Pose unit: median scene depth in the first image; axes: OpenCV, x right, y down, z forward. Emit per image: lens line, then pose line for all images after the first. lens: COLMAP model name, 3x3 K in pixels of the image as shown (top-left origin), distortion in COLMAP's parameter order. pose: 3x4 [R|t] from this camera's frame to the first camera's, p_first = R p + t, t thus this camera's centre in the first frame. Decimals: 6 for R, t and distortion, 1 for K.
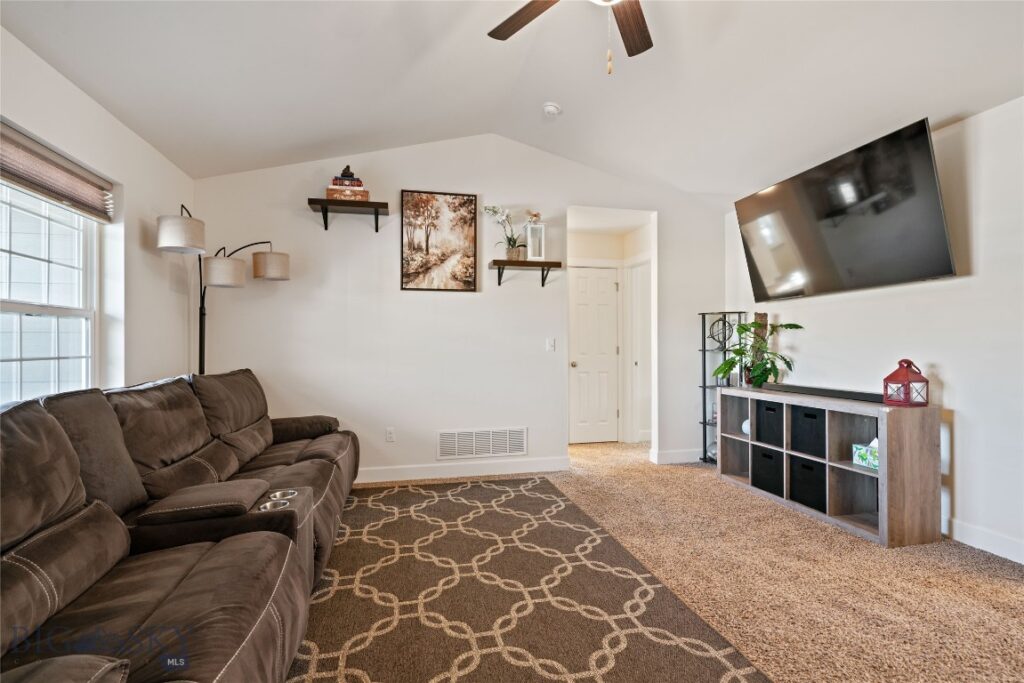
lens RADIAL K [[476.2, 0, 512.4], [0, 476.2, 344.5], [0, 0, 1]] dist [0.000250, 0.000180]
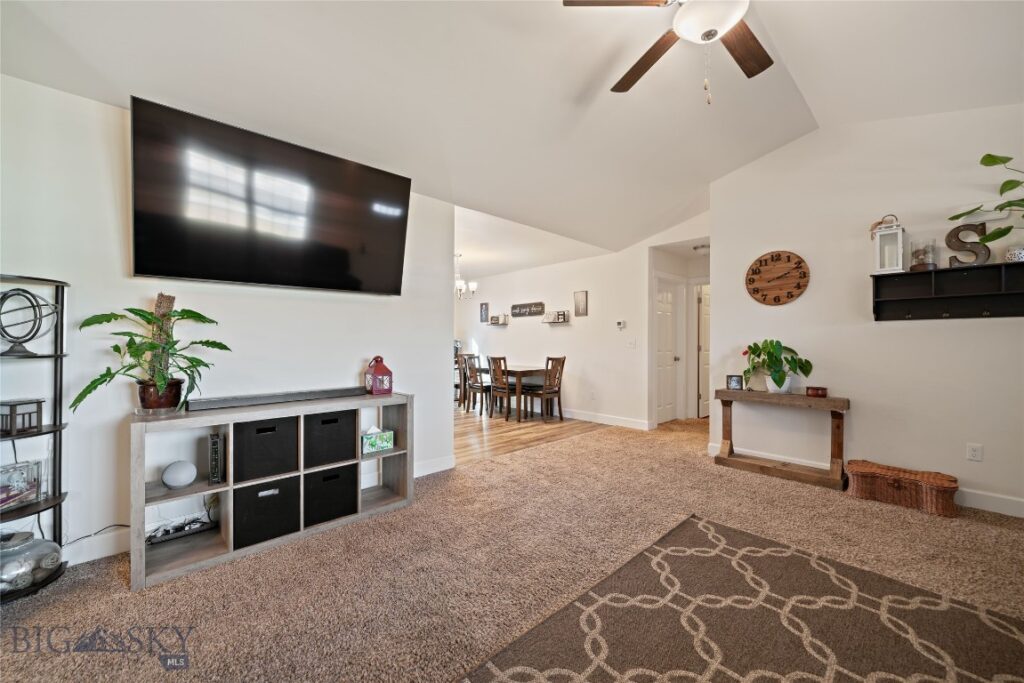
lens RADIAL K [[397.2, 0, 505.7], [0, 397.2, 341.3], [0, 0, 1]] dist [0.002745, -0.000253]
pose [[-0.492938, 0.006731, 0.870038, -0.293470], [-0.003468, 0.999947, -0.009701, -0.000091], [-0.870058, -0.007799, -0.492888, 1.454742]]
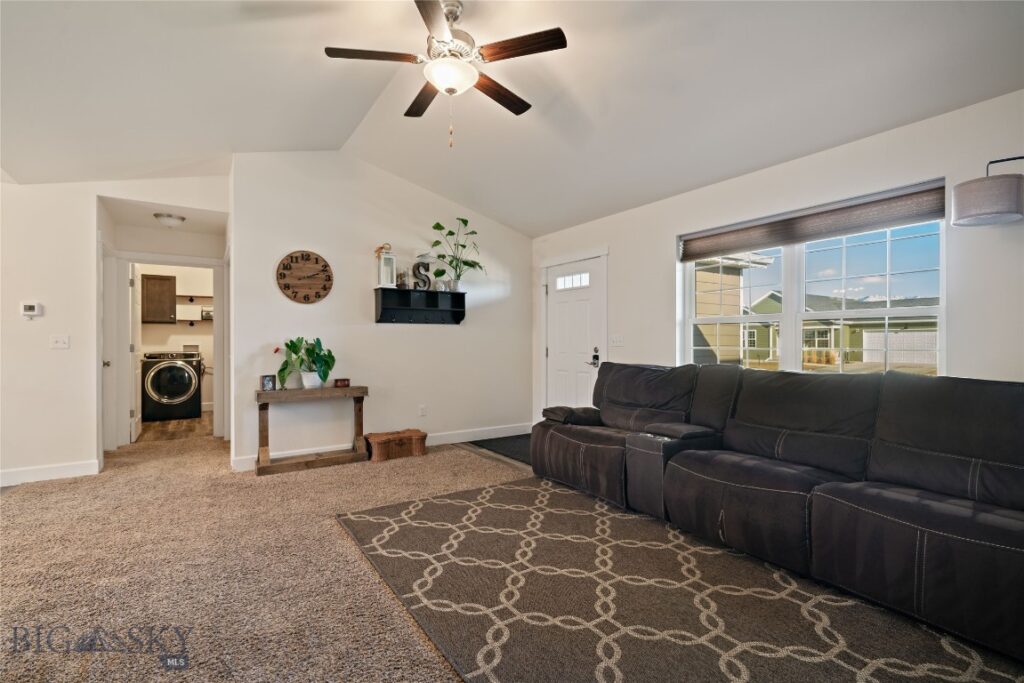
lens RADIAL K [[476.2, 0, 510.4], [0, 476.2, 341.4], [0, 0, 1]] dist [0.000250, 0.000180]
pose [[-0.937816, 0.007806, -0.347045, 0.408111], [0.008642, 0.999962, -0.000863, 0.001136], [0.347025, -0.003808, -0.937848, 1.835802]]
